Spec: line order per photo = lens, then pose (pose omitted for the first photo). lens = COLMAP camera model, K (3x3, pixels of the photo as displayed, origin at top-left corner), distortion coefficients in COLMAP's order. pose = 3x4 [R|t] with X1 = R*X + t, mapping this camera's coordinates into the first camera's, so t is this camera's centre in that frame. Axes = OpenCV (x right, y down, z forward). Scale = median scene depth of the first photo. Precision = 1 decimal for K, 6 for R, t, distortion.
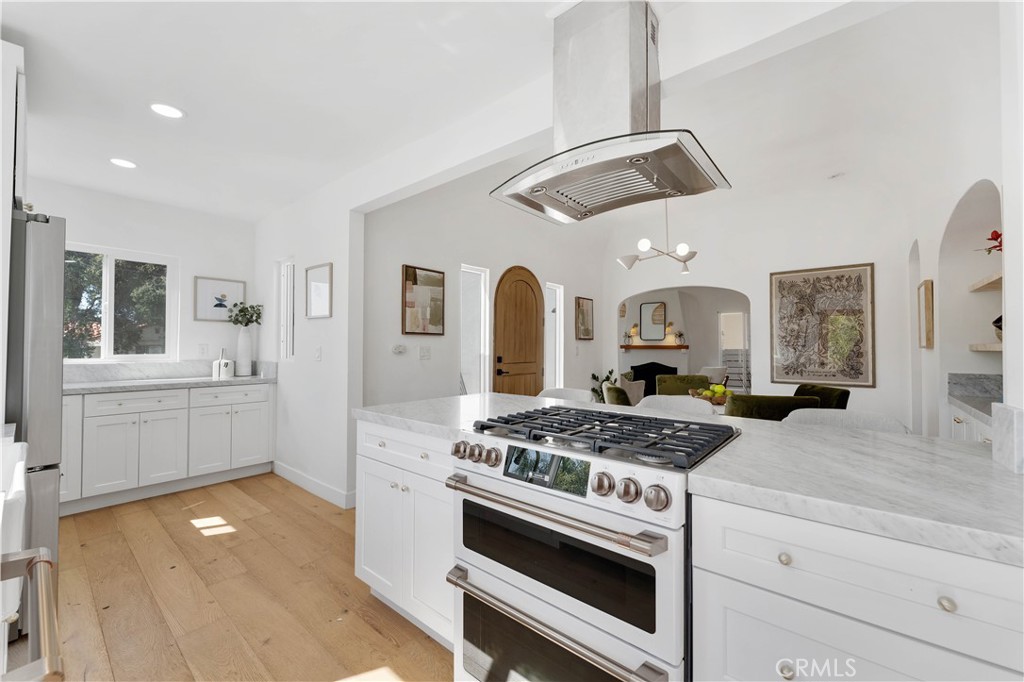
lens RADIAL K [[415.0, 0, 511.0], [0, 415.0, 342.3], [0, 0, 1]] dist [-0.006266, -0.000316]
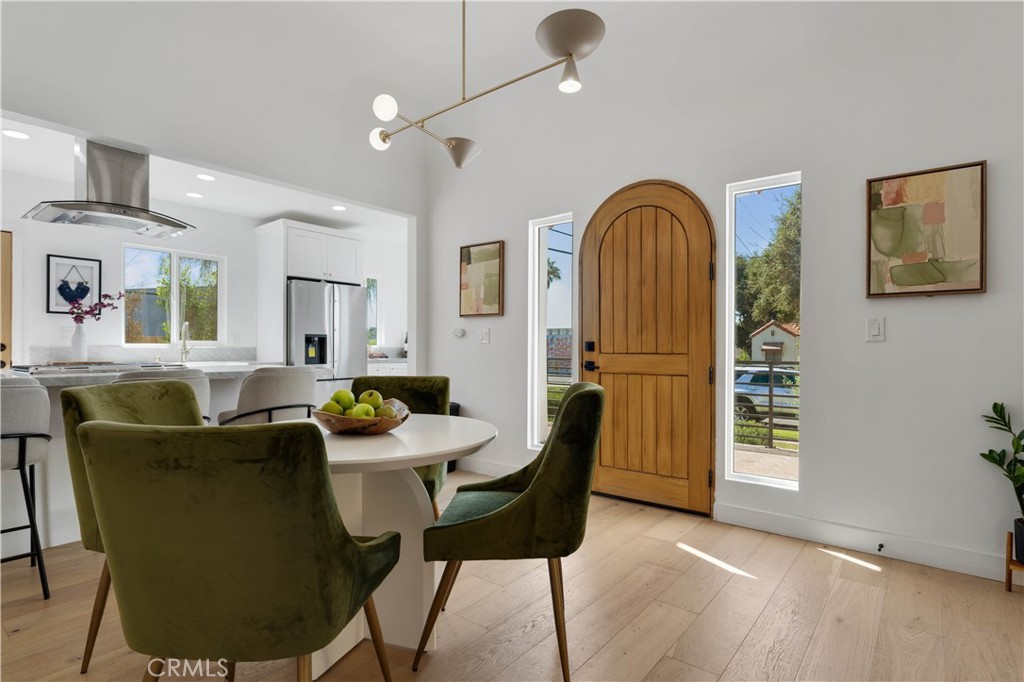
lens RADIAL K [[520.1, 0, 511.9], [0, 520.1, 343.9], [0, 0, 1]] dist [0.001399, 0.000174]
pose [[0.023473, -0.004157, -0.999716, 0.932529], [0.012301, 0.999917, -0.003869, 0.047680], [0.999649, -0.012207, 0.023522, 1.036398]]
